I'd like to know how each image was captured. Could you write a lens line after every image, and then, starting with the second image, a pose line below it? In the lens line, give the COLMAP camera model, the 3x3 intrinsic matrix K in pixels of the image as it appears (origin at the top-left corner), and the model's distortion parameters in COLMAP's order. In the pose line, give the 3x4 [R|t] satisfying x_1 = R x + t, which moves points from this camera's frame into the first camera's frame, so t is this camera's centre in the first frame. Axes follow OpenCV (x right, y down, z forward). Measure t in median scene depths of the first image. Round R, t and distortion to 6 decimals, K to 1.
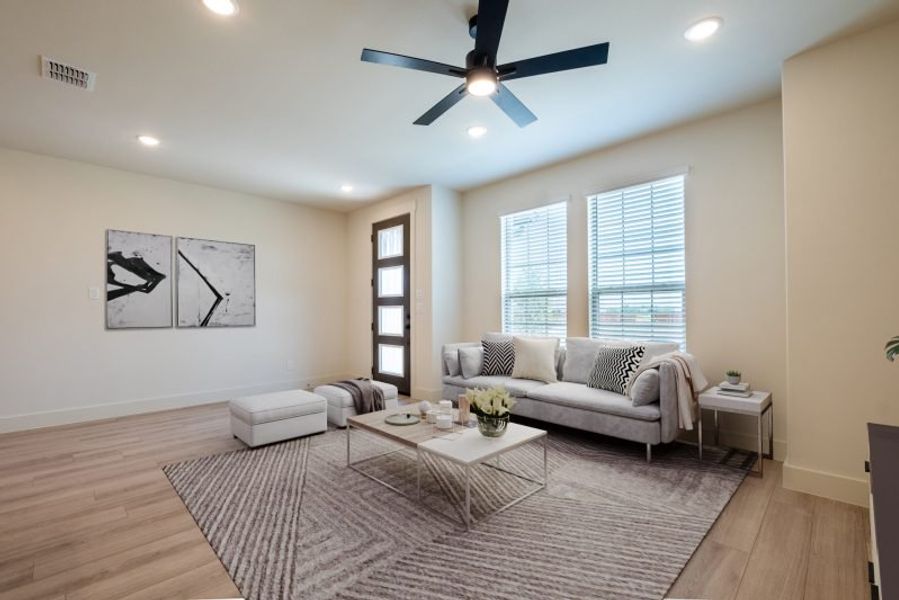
lens RADIAL K [[395.6, 0, 405.1], [0, 395.6, 304.9], [0, 0, 1]] dist [-0.001980, -0.000061]
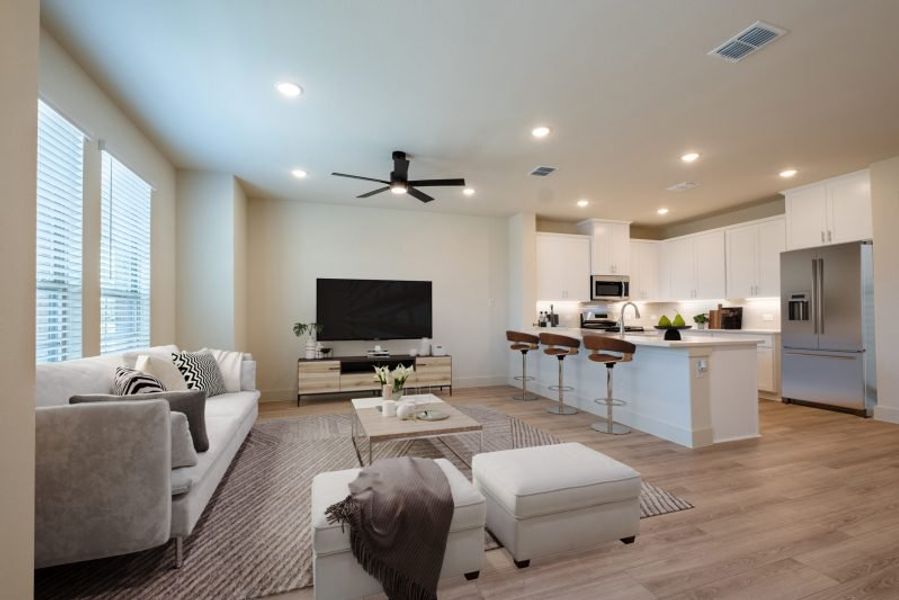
lens RADIAL K [[407.4, 0, 460.3], [0, 407.4, 303.1], [0, 0, 1]] dist [0.051099, -0.000156]
pose [[-0.934638, 0.013610, 0.355341, -0.506516], [-0.000868, 0.999177, -0.040553, 0.022447], [-0.355601, -0.038211, -0.933857, 1.977994]]
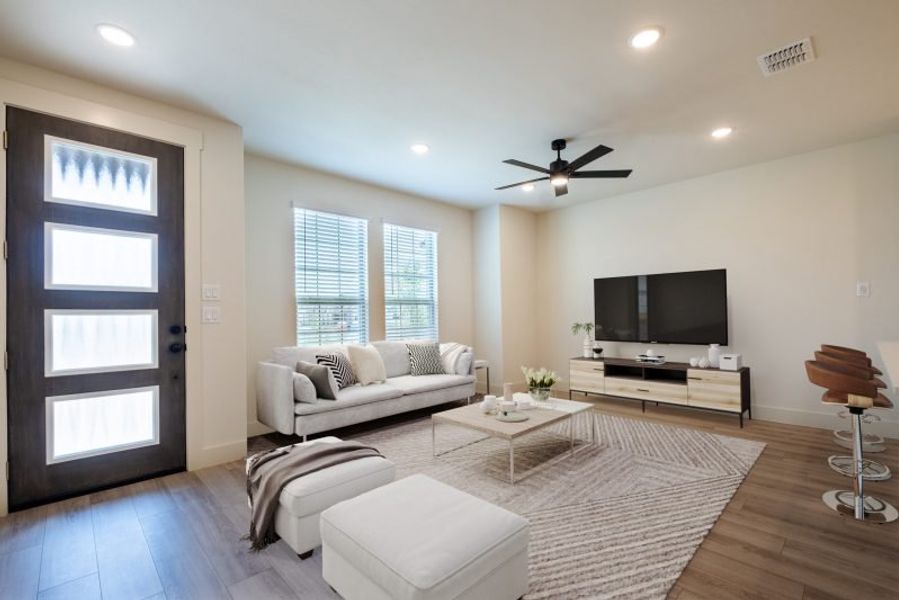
lens RADIAL K [[400.6, 0, 440.0], [0, 400.6, 308.7], [0, 0, 1]] dist [-0.002252, -0.000126]
pose [[-0.055401, 0.026104, 0.998123, -1.043631], [-0.002009, 0.999653, -0.026256, 0.025877], [-0.998462, -0.003460, -0.055329, 1.209098]]
